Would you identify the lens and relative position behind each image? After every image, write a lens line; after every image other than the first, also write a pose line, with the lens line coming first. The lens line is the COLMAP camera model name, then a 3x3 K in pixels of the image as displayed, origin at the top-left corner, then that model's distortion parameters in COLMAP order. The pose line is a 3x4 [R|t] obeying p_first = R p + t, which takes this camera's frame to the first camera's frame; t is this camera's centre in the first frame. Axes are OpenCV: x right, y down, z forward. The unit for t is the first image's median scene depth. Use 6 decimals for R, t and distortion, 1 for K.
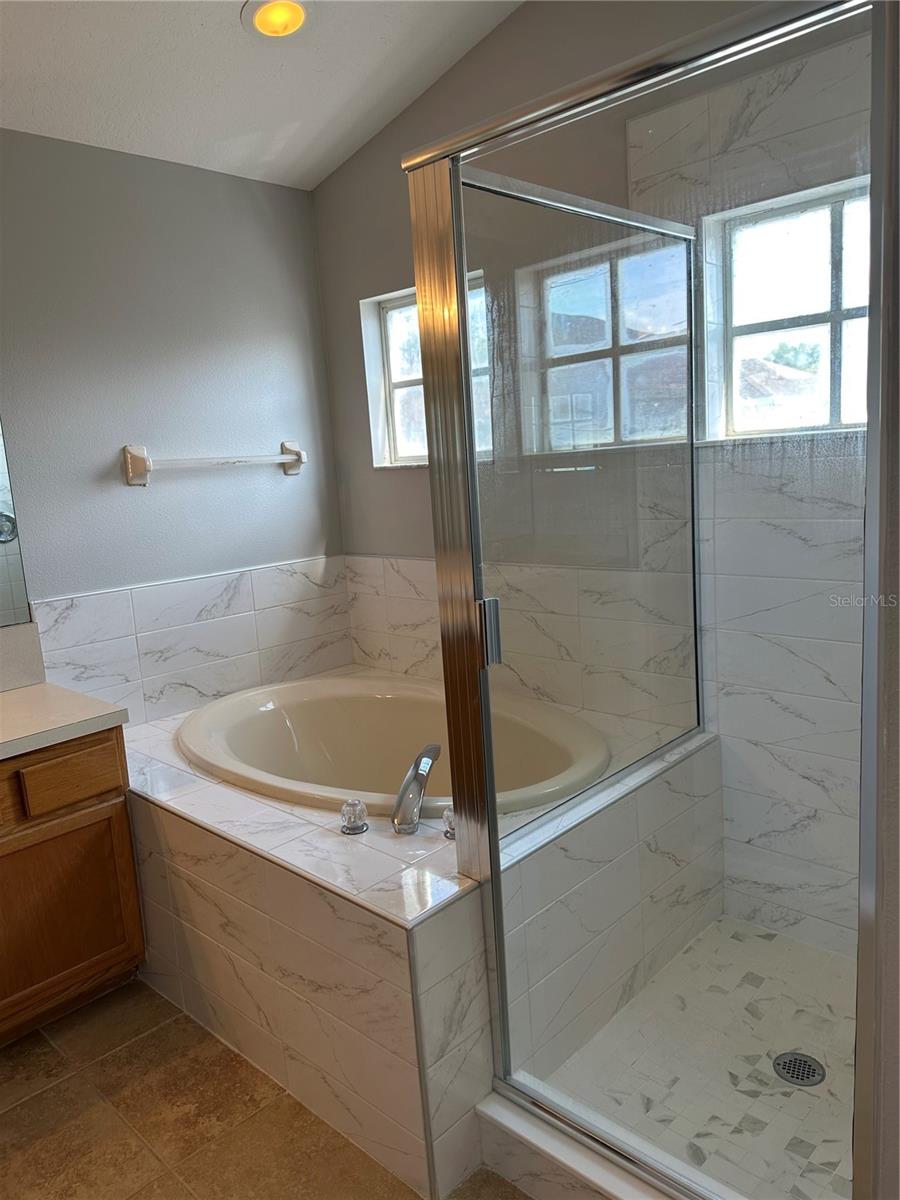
lens RADIAL K [[847.5, 0, 451.3], [0, 847.5, 605.0], [0, 0, 1]] dist [0.014156, -0.031405]
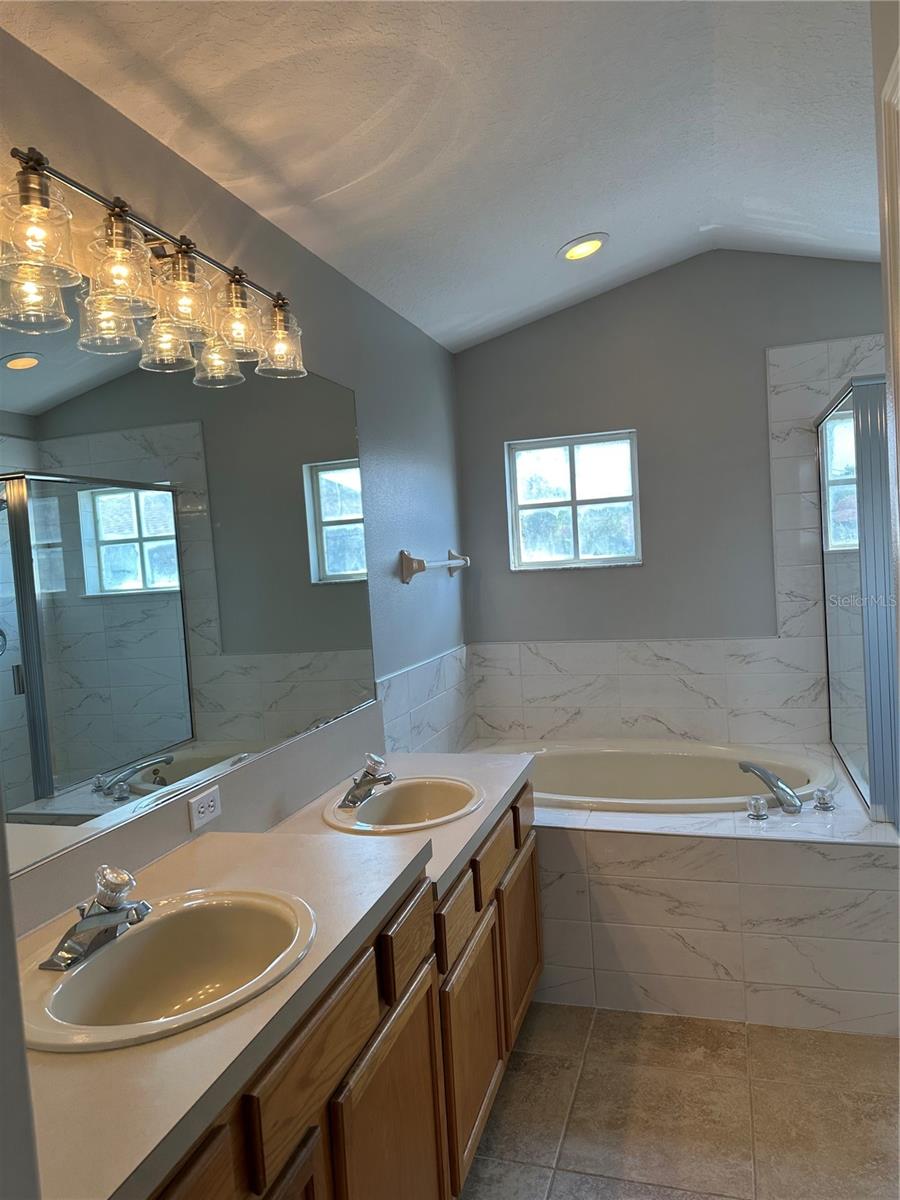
lens RADIAL K [[847.5, 0, 453.9], [0, 847.5, 589.9], [0, 0, 1]] dist [0.014156, -0.031405]
pose [[0.903138, -0.006402, 0.429303, -0.813988], [0.074189, 0.987175, -0.141354, 0.039176], [-0.422893, 0.159511, 0.892030, -0.069207]]
